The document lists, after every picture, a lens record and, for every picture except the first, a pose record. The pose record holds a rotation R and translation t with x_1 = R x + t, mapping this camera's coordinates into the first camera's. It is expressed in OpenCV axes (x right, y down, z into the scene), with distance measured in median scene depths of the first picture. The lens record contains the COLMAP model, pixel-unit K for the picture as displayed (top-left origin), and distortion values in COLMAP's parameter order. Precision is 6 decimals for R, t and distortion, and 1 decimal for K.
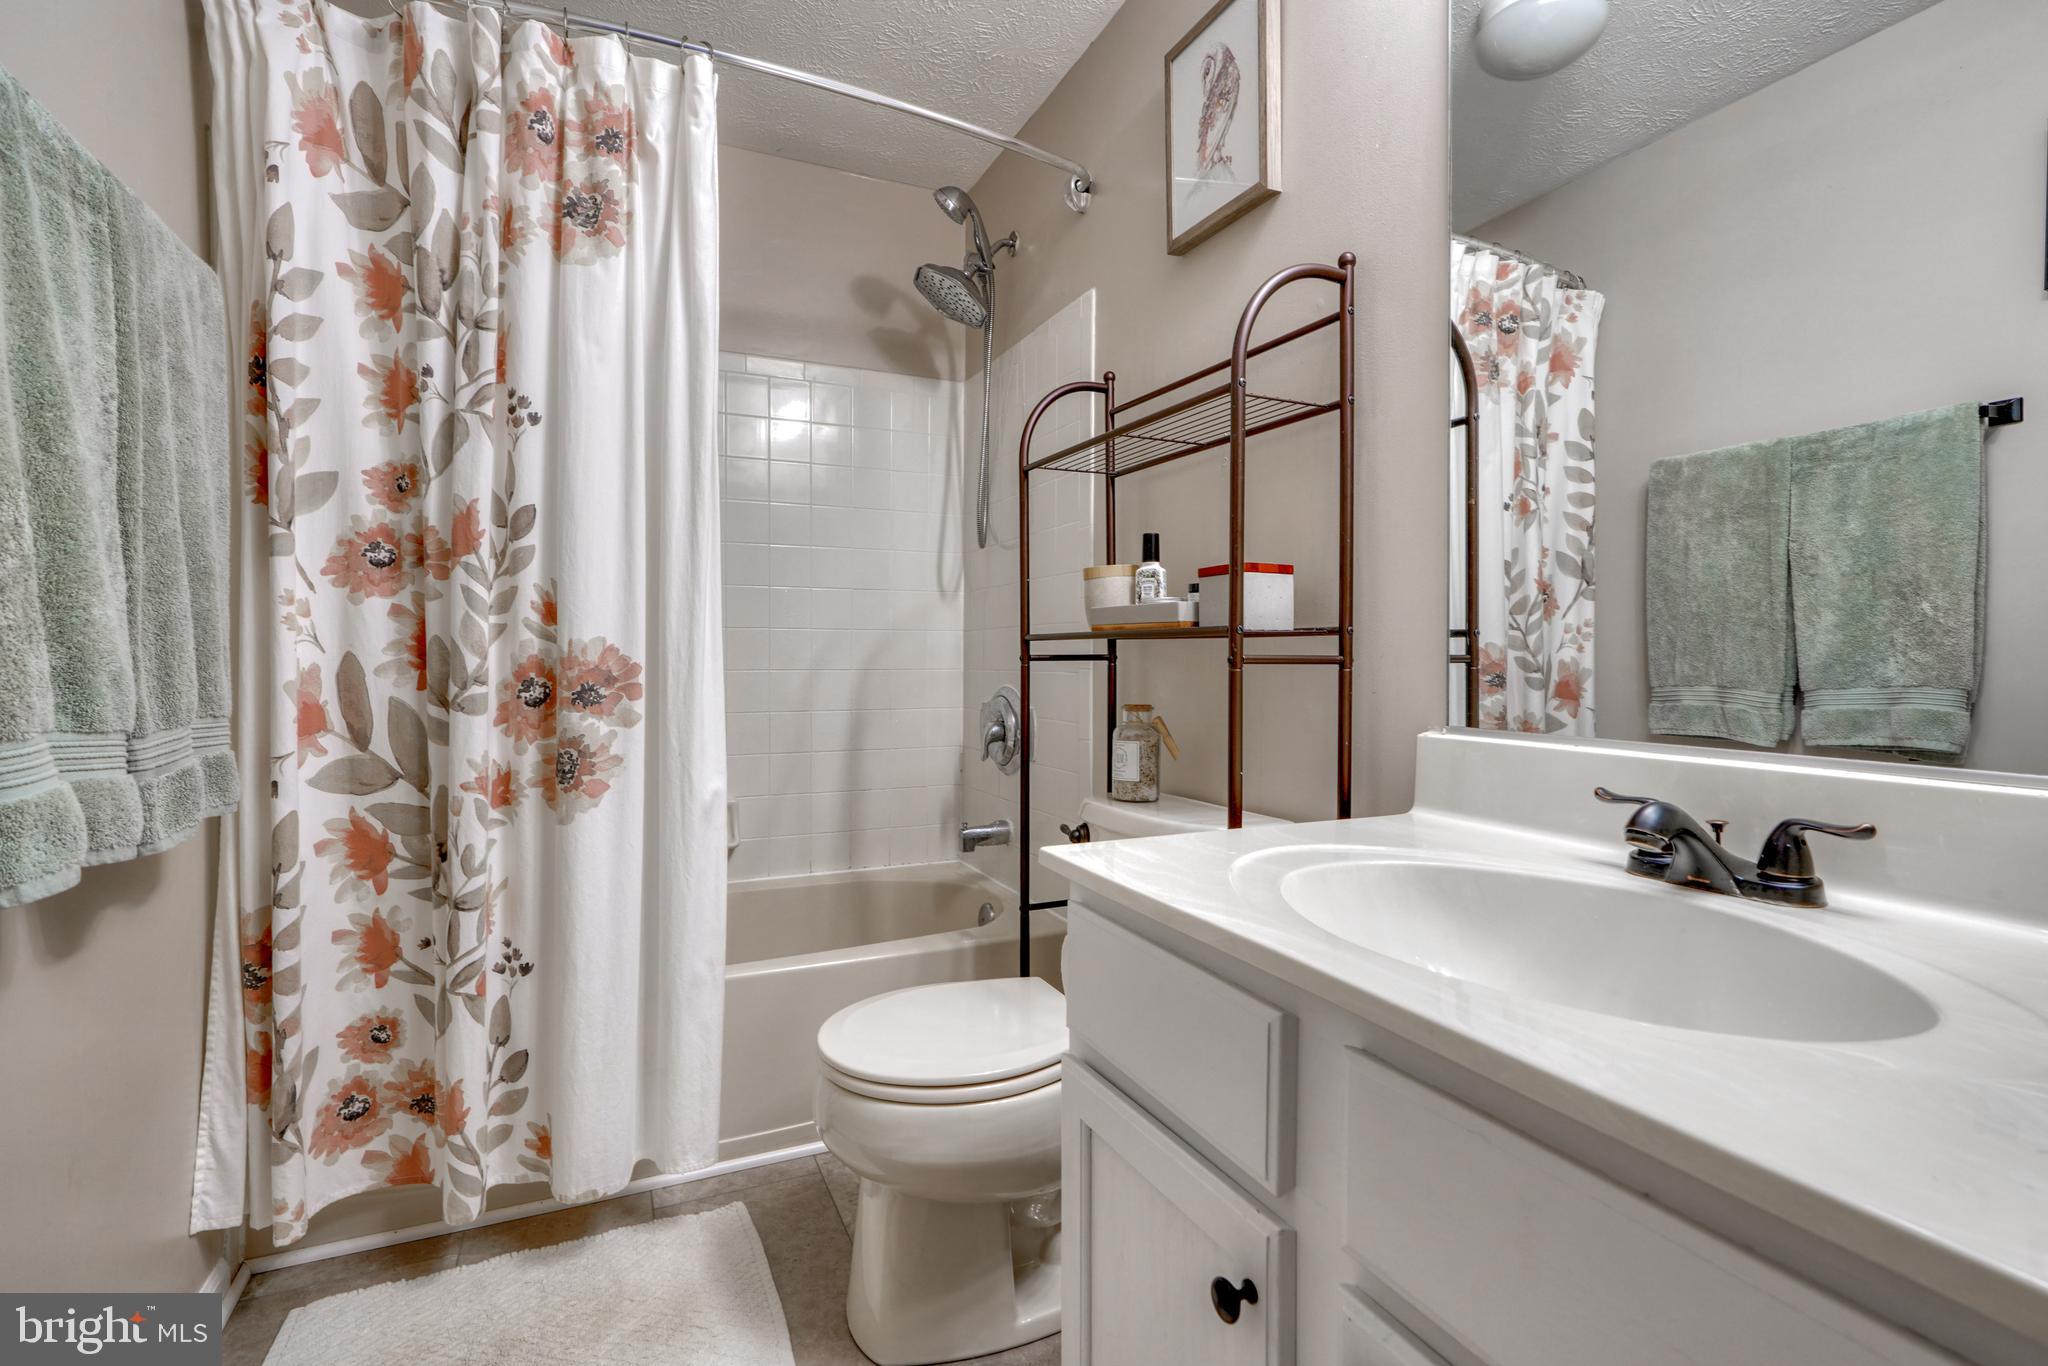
lens RADIAL K [[926.9, 0, 1008.9], [0, 926.9, 671.9], [0, 0, 1]] dist [-0.011558, 0.005741]
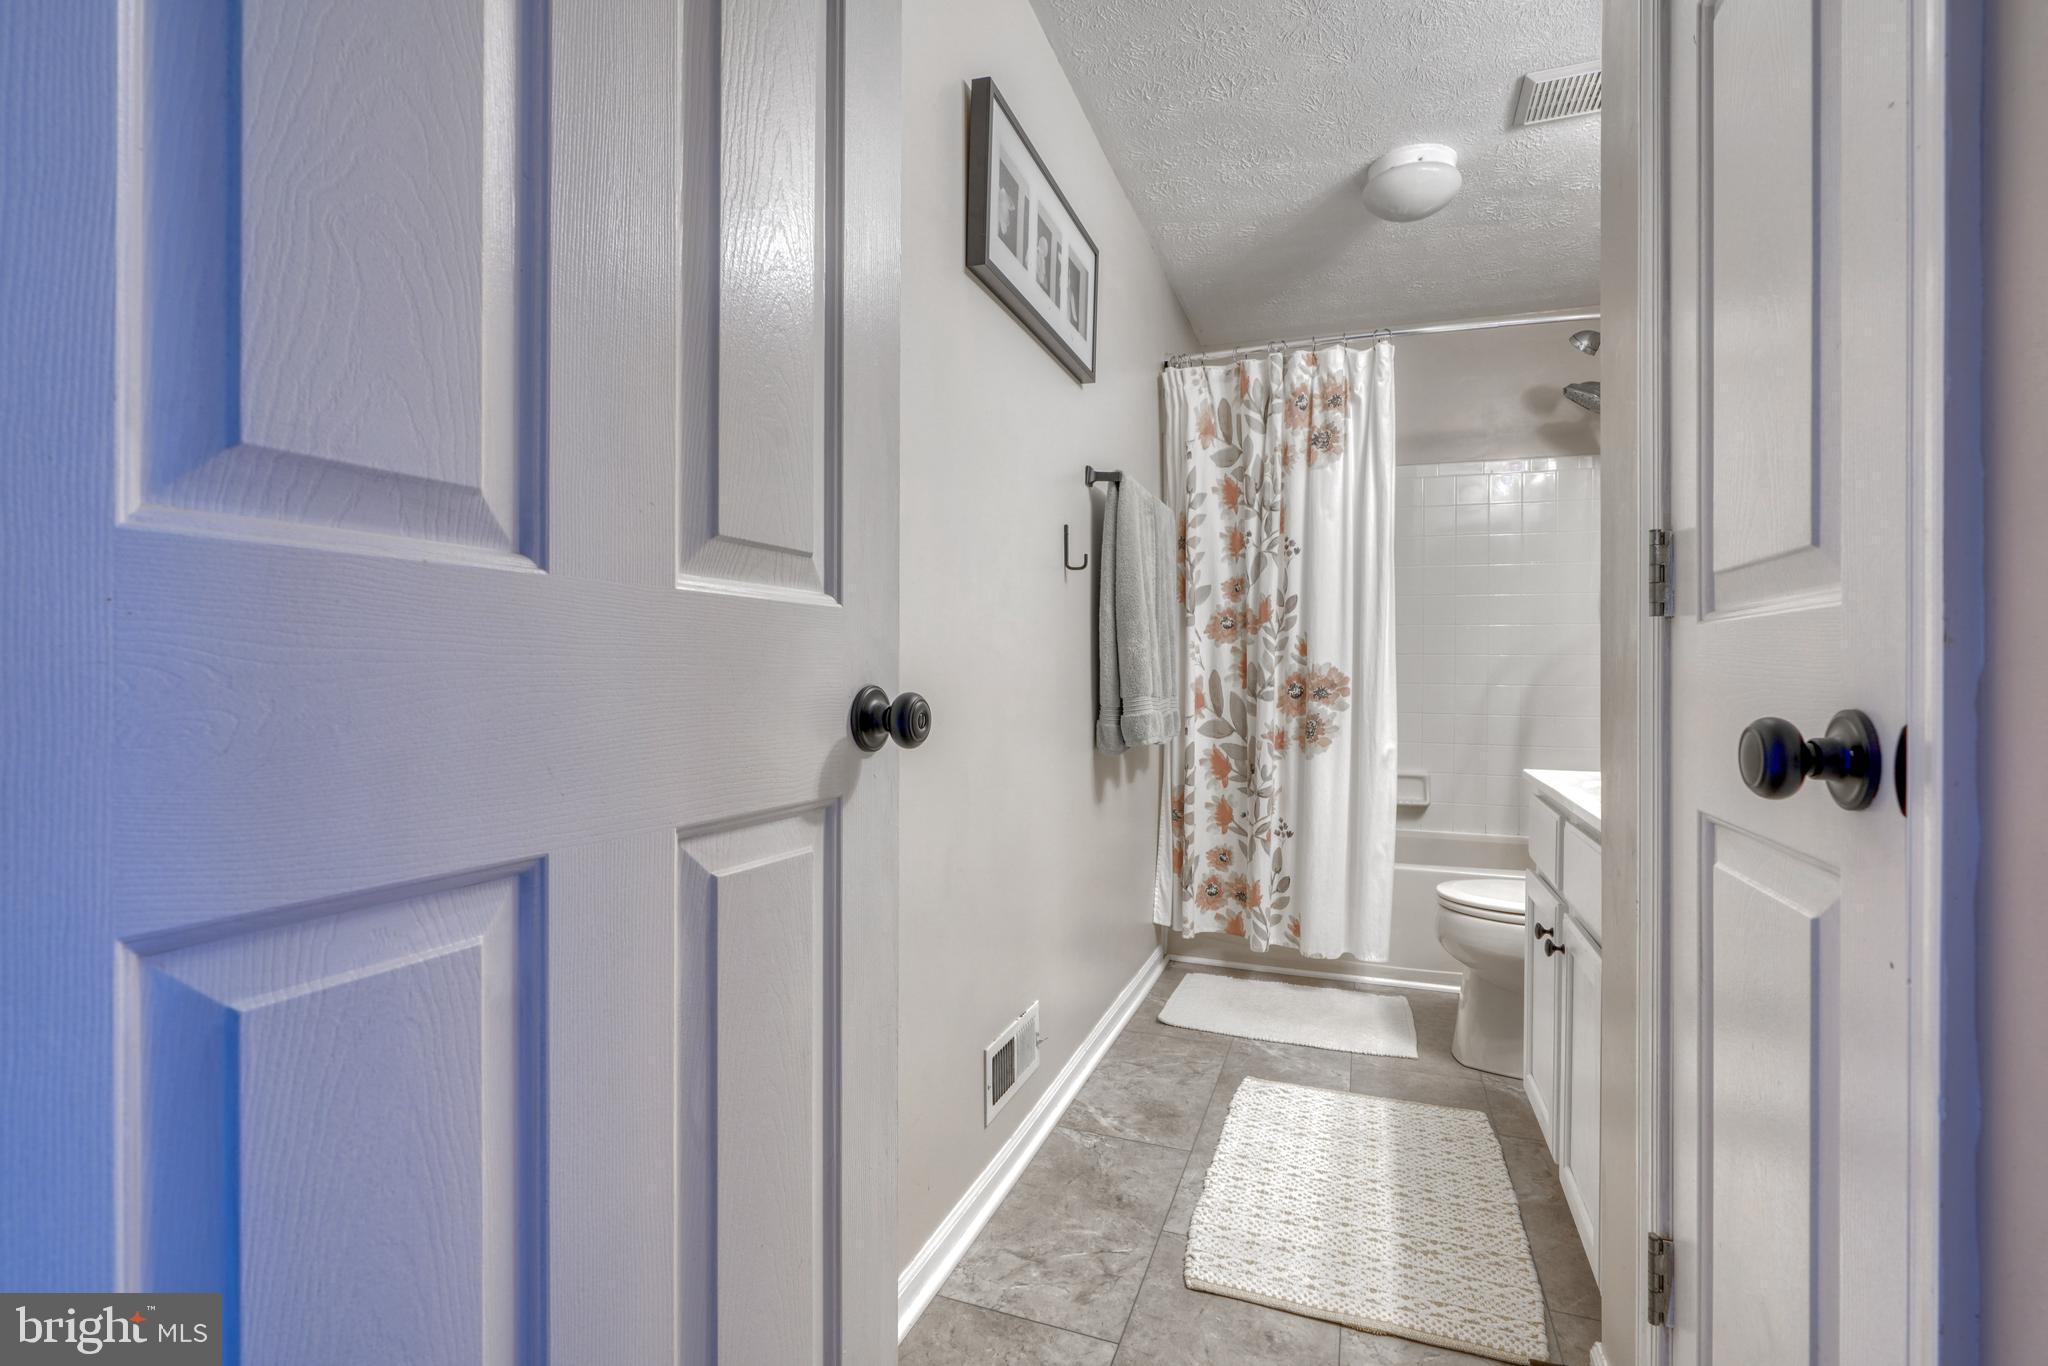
lens RADIAL K [[926.9, 0, 1019.2], [0, 926.9, 651.9], [0, 0, 1]] dist [-0.011558, 0.005741]
pose [[0.712485, -0.008137, -0.701640, 0.444868], [-0.022179, 0.999172, -0.034109, 0.019643], [0.701337, 0.039864, 0.711715, -0.806735]]
